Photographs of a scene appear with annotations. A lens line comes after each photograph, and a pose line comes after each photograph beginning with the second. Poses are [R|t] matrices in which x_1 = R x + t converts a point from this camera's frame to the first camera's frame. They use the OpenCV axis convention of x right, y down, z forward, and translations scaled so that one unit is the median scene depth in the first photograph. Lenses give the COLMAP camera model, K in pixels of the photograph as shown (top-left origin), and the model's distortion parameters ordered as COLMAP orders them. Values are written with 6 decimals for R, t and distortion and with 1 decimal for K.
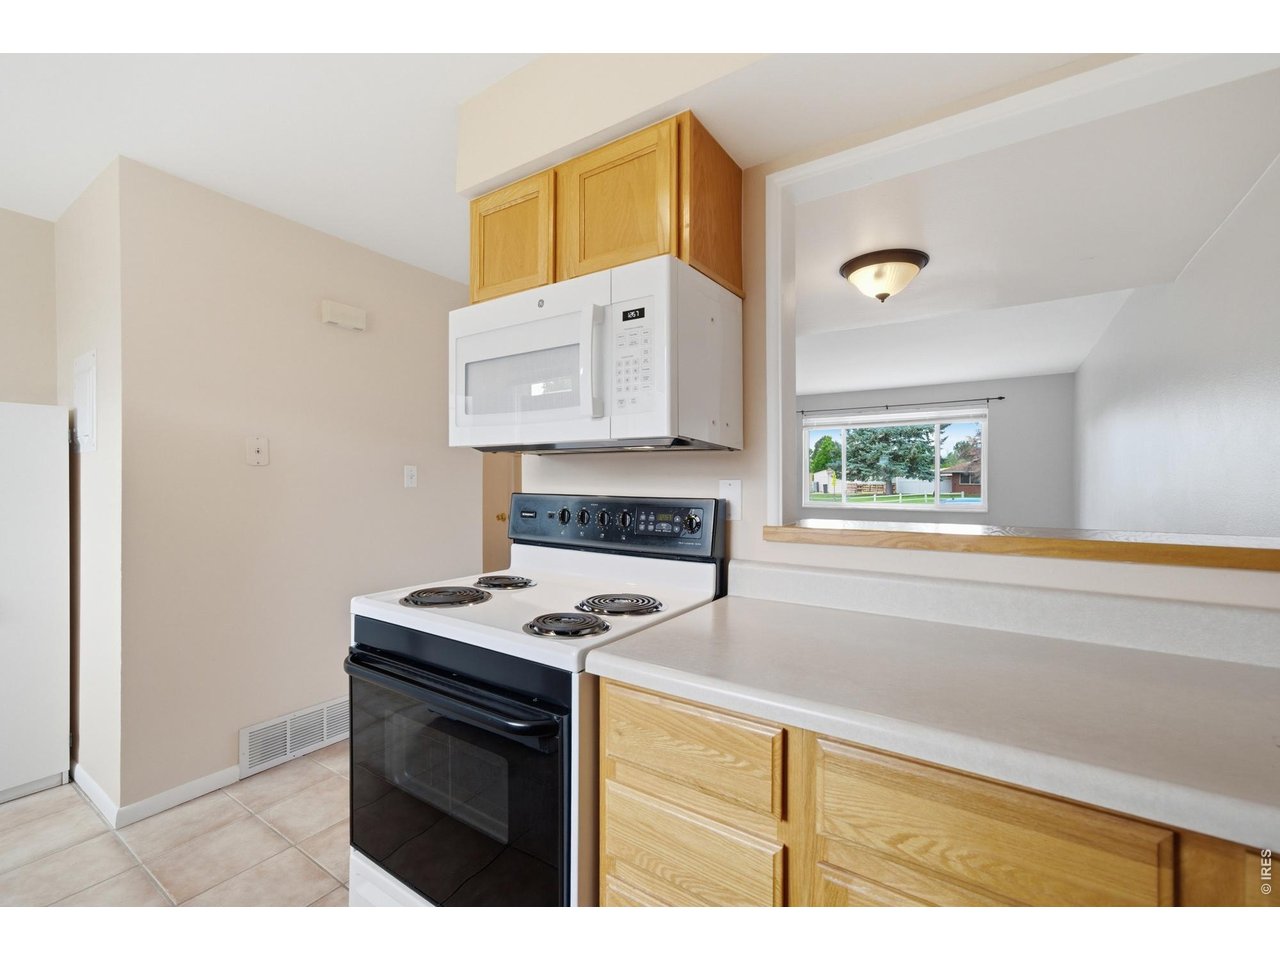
lens RADIAL K [[560.8, 0, 640.0], [0, 560.8, 480.0], [0, 0, 1]] dist [-0.001610, -0.000165]
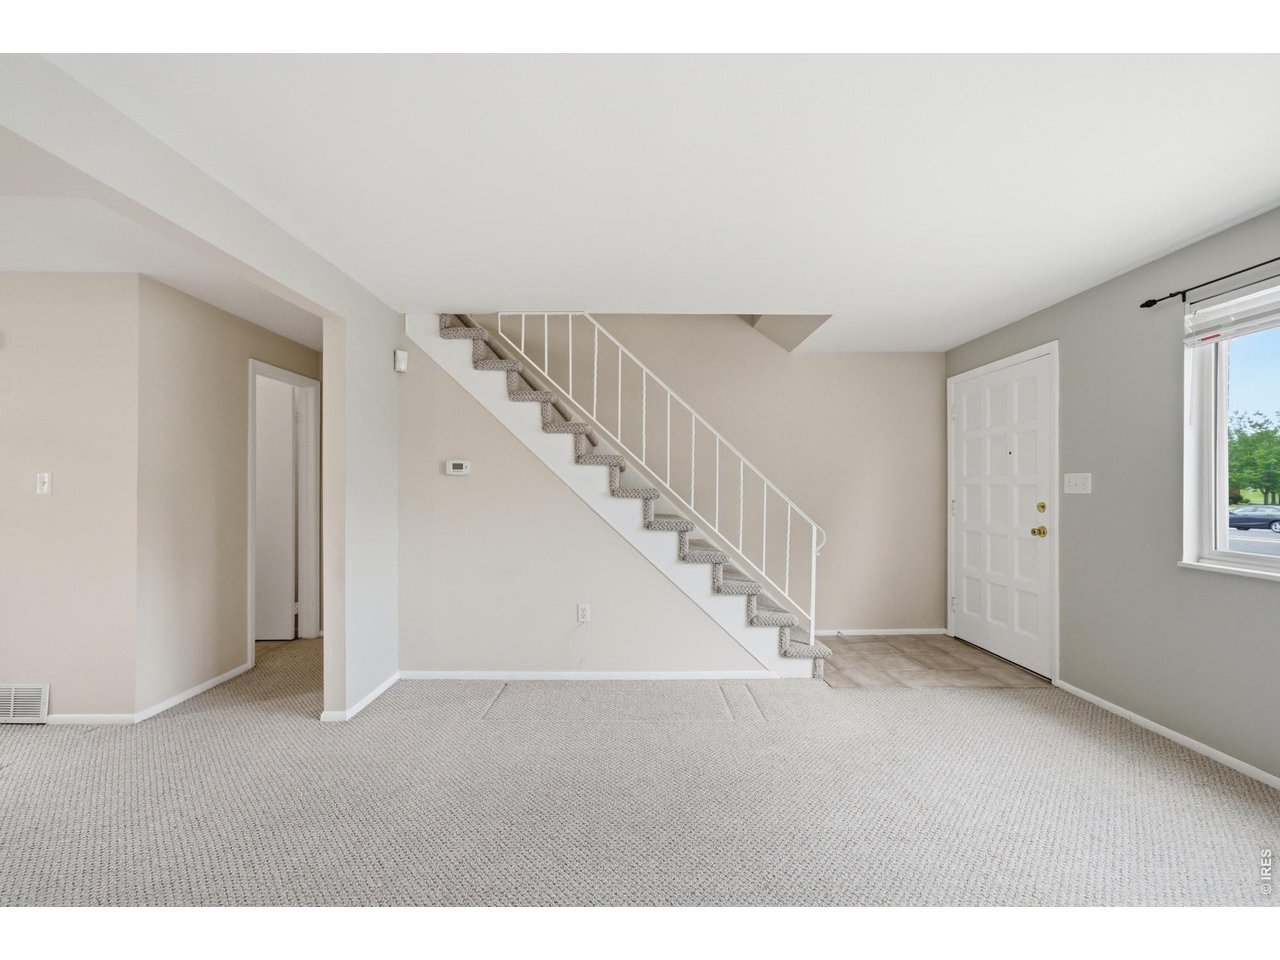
lens RADIAL K [[508.0, 0, 641.6], [0, 508.0, 493.4], [0, 0, 1]] dist [-0.000003, 0.000080]
pose [[0.571303, 0.001375, -0.820738, 0.062496], [0.001063, 0.999997, 0.002415, 0.000189], [0.820738, -0.002252, 0.571300, 0.092397]]
